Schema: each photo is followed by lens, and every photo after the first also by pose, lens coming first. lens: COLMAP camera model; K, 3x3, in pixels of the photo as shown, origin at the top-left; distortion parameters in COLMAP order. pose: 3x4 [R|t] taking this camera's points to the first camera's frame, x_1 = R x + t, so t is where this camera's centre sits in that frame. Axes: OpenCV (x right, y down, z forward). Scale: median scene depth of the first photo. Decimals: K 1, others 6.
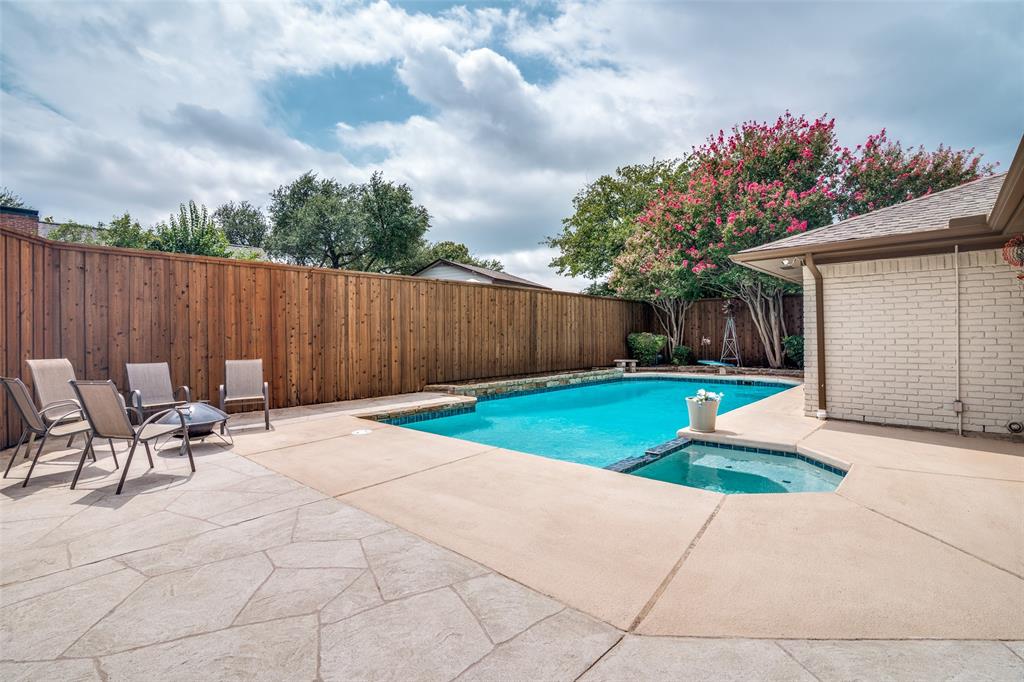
lens RADIAL K [[481.5, 0, 511.9], [0, 481.5, 339.7], [0, 0, 1]] dist [-0.013251, -0.000022]
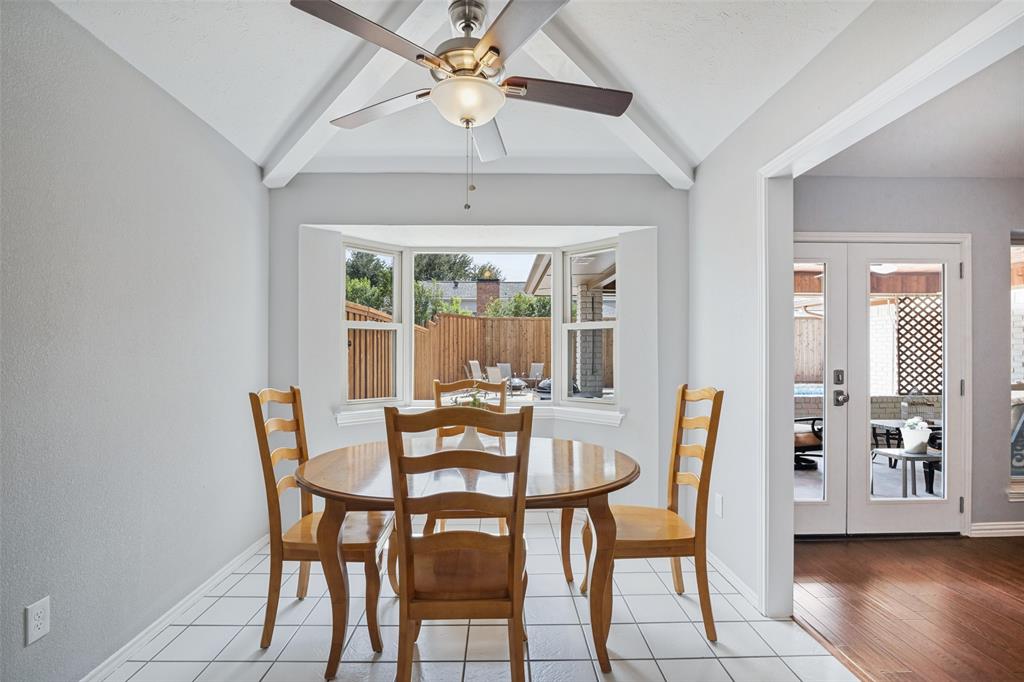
lens RADIAL K [[481.5, 0, 511.0], [0, 481.5, 339.2], [0, 0, 1]] dist [-0.013251, -0.000022]
pose [[0.689887, -0.011453, -0.723826, 1.215536], [-0.003021, 0.999821, -0.018699, -0.035516], [0.723911, 0.015087, 0.689729, -0.841800]]
